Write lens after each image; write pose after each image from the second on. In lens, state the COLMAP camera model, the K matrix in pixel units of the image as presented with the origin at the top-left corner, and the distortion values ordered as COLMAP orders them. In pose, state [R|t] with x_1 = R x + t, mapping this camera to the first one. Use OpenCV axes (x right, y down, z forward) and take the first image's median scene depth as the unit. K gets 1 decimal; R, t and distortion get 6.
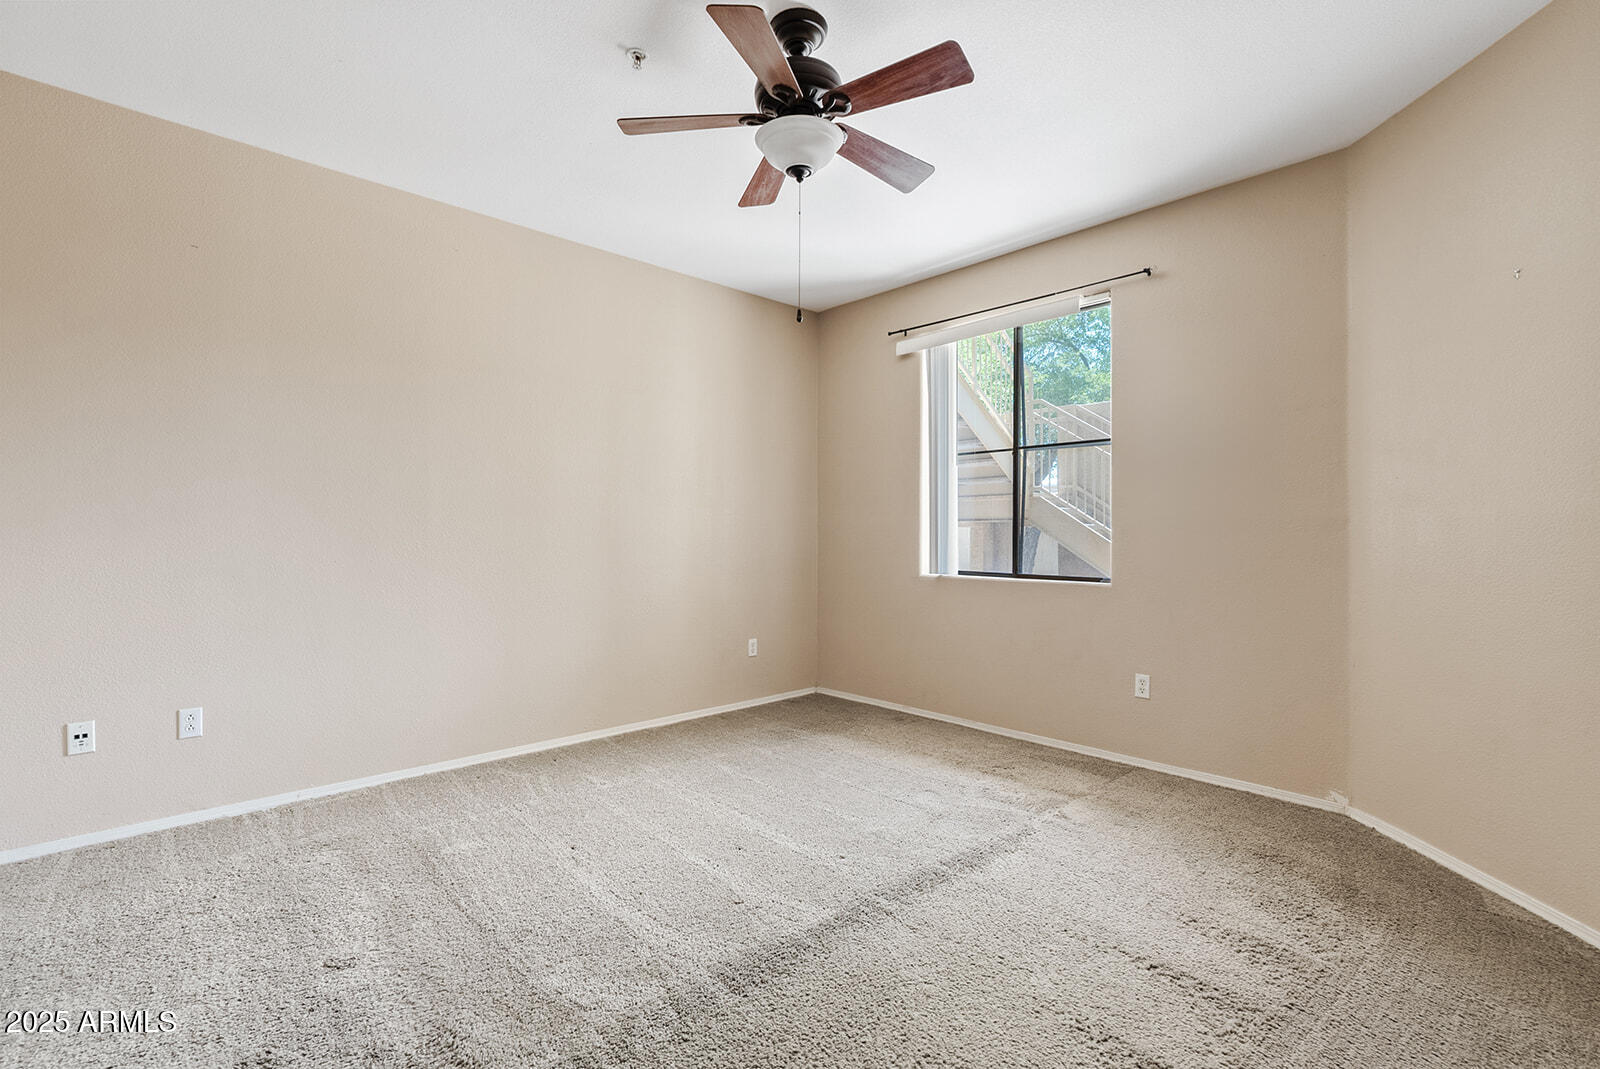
lens RADIAL K [[738.7, 0, 800.0], [0, 738.7, 534.5], [0, 0, 1]] dist [-0.000039, 0.000699]
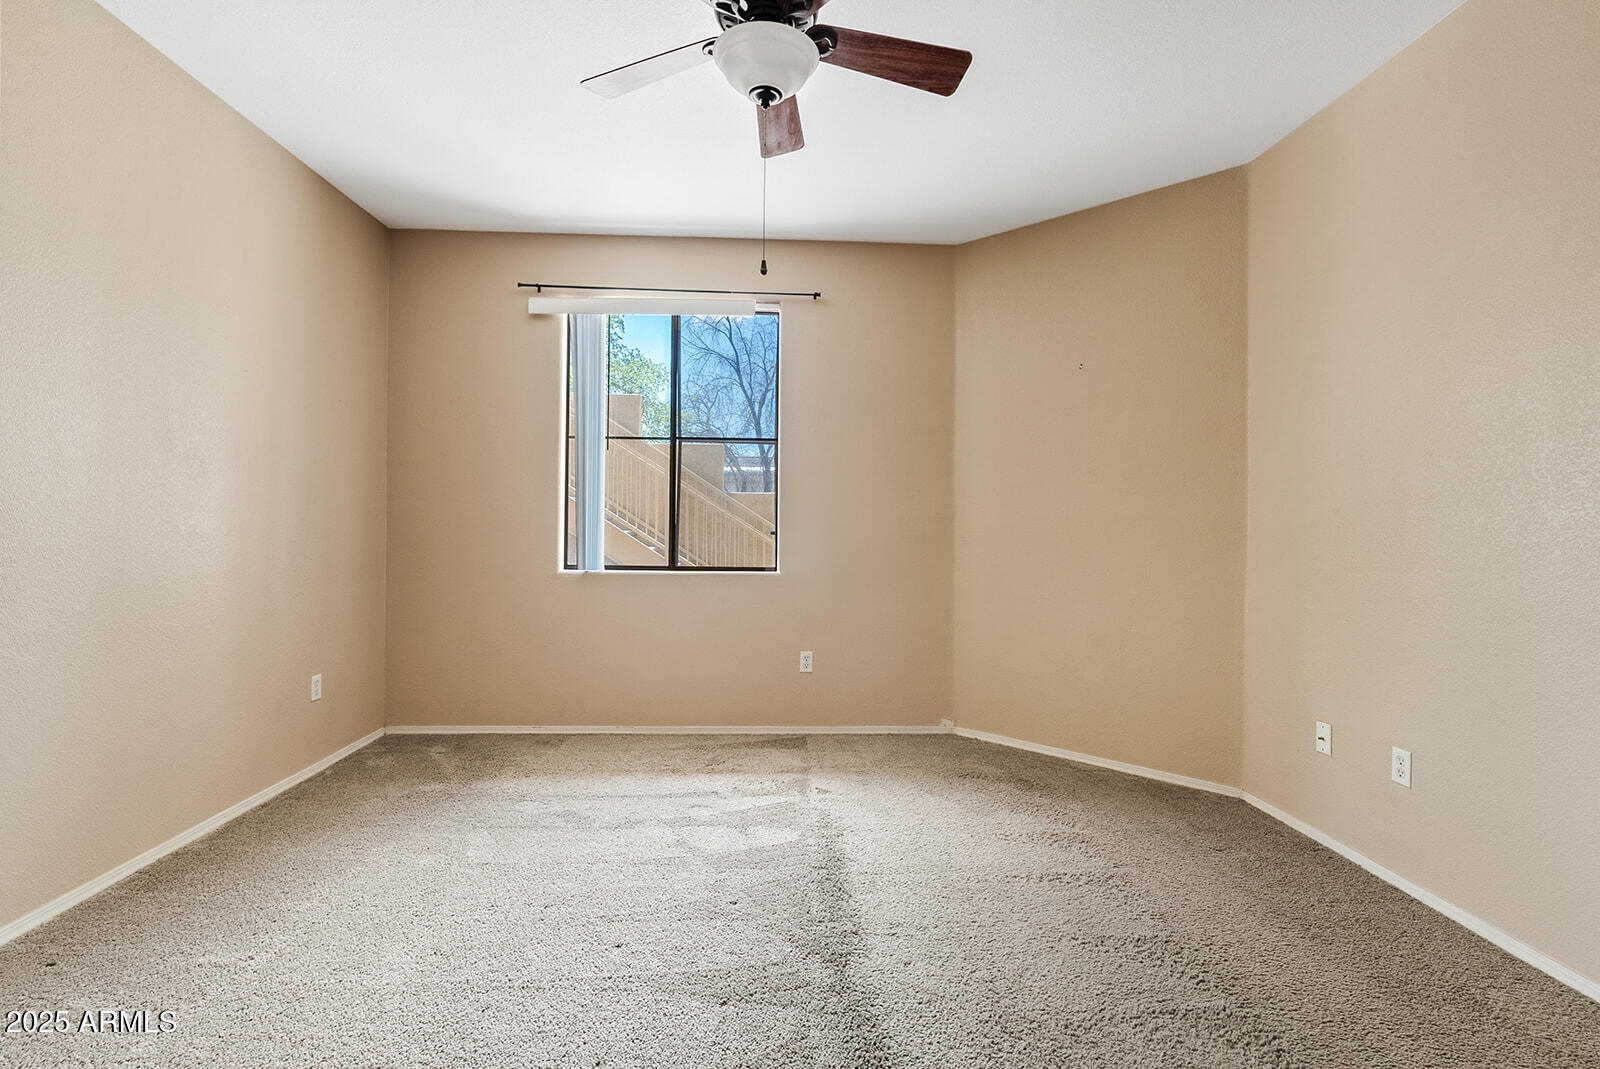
lens RADIAL K [[736.4, 0, 803.5], [0, 736.4, 525.6], [0, 0, 1]] dist [-0.002432, 0.000699]
pose [[0.642616, 0.004902, 0.766173, -0.400864], [-0.008300, 0.999965, 0.000564, -0.003309], [-0.766144, -0.006722, 0.642634, 0.281801]]
